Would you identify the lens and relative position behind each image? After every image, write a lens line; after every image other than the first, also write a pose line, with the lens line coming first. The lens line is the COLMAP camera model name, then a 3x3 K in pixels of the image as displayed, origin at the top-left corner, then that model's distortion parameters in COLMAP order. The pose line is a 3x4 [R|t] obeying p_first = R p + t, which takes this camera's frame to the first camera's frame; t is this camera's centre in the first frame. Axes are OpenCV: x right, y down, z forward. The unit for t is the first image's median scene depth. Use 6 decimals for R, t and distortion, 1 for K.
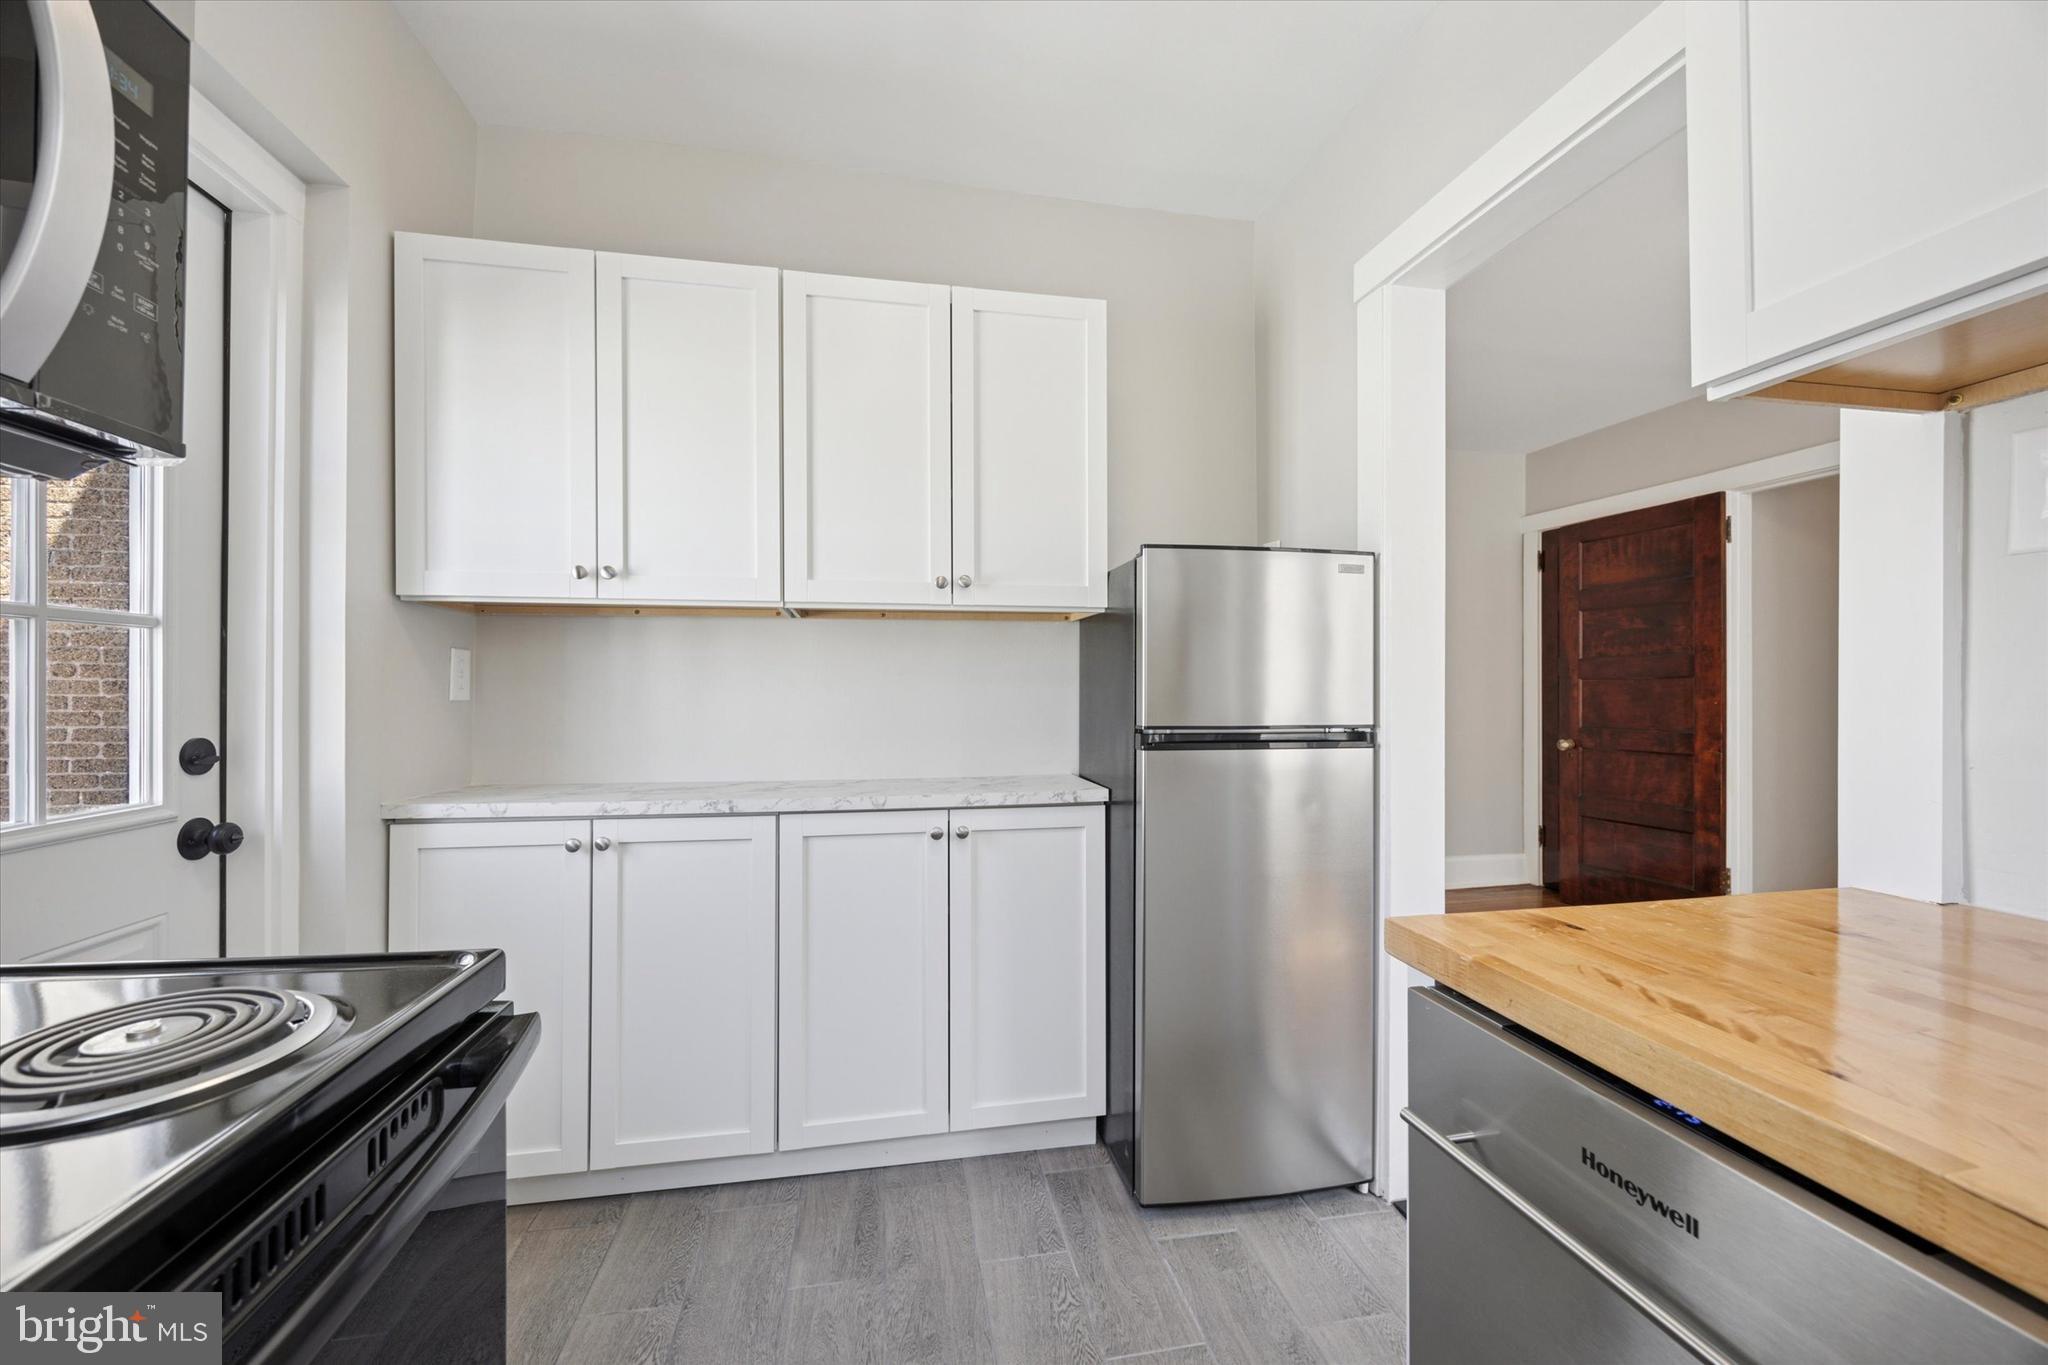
lens RADIAL K [[785.1, 0, 1023.0], [0, 785.1, 676.7], [0, 0, 1]] dist [-0.000713, 0.000546]
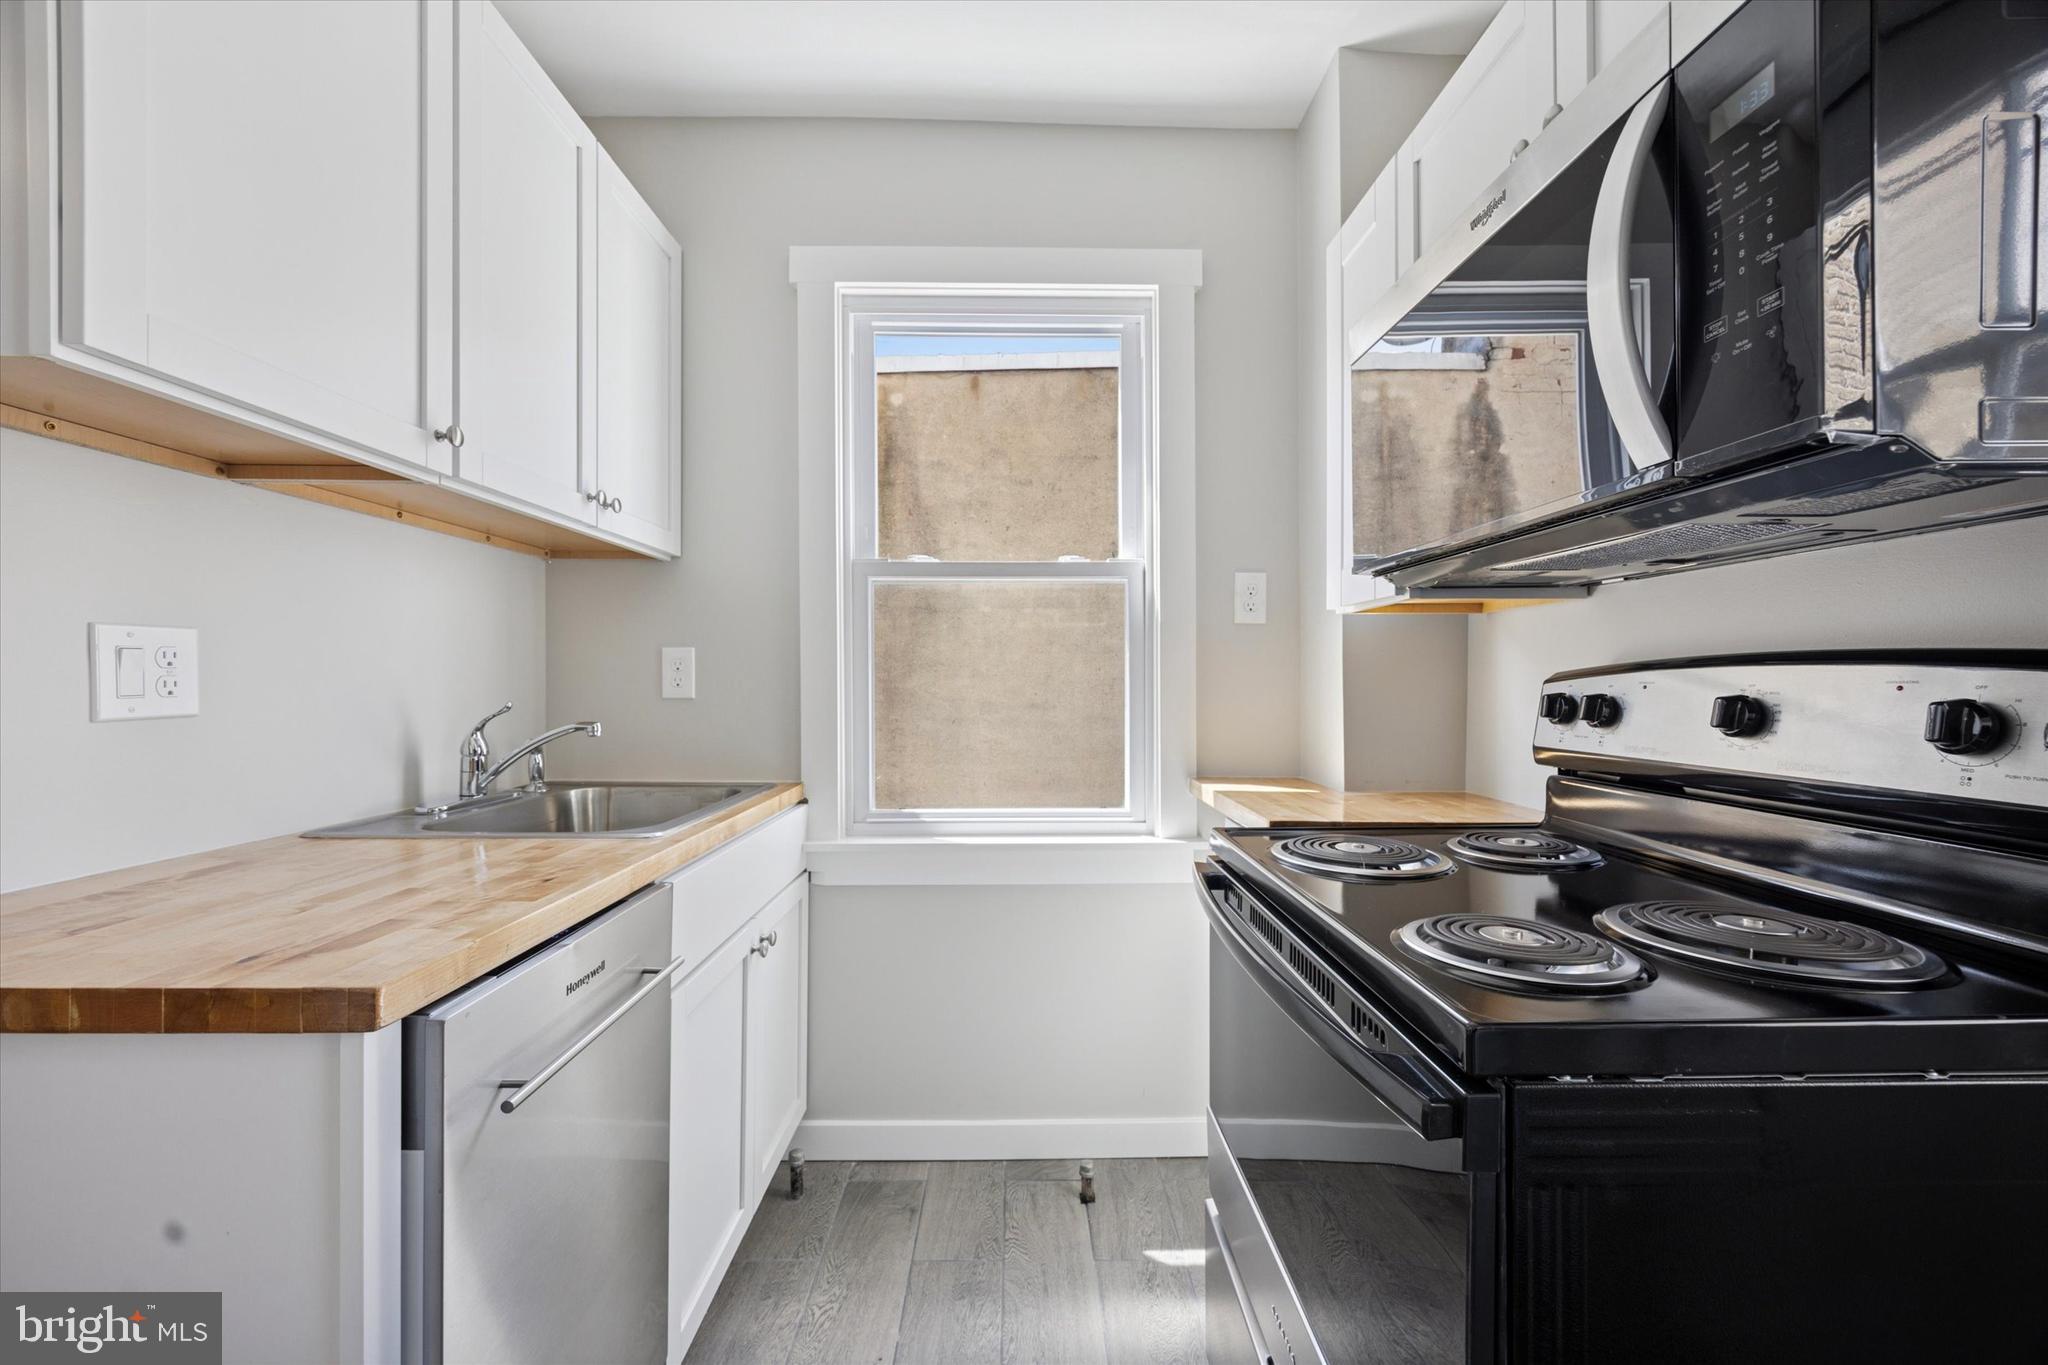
lens RADIAL K [[785.1, 0, 1023.5], [0, 785.1, 693.3], [0, 0, 1]] dist [-0.000713, 0.000546]
pose [[-0.986389, -0.006412, 0.164305, -0.382267], [-0.005974, 0.999977, 0.003160, 0.006821], [-0.164322, 0.002136, -0.986405, 2.087154]]
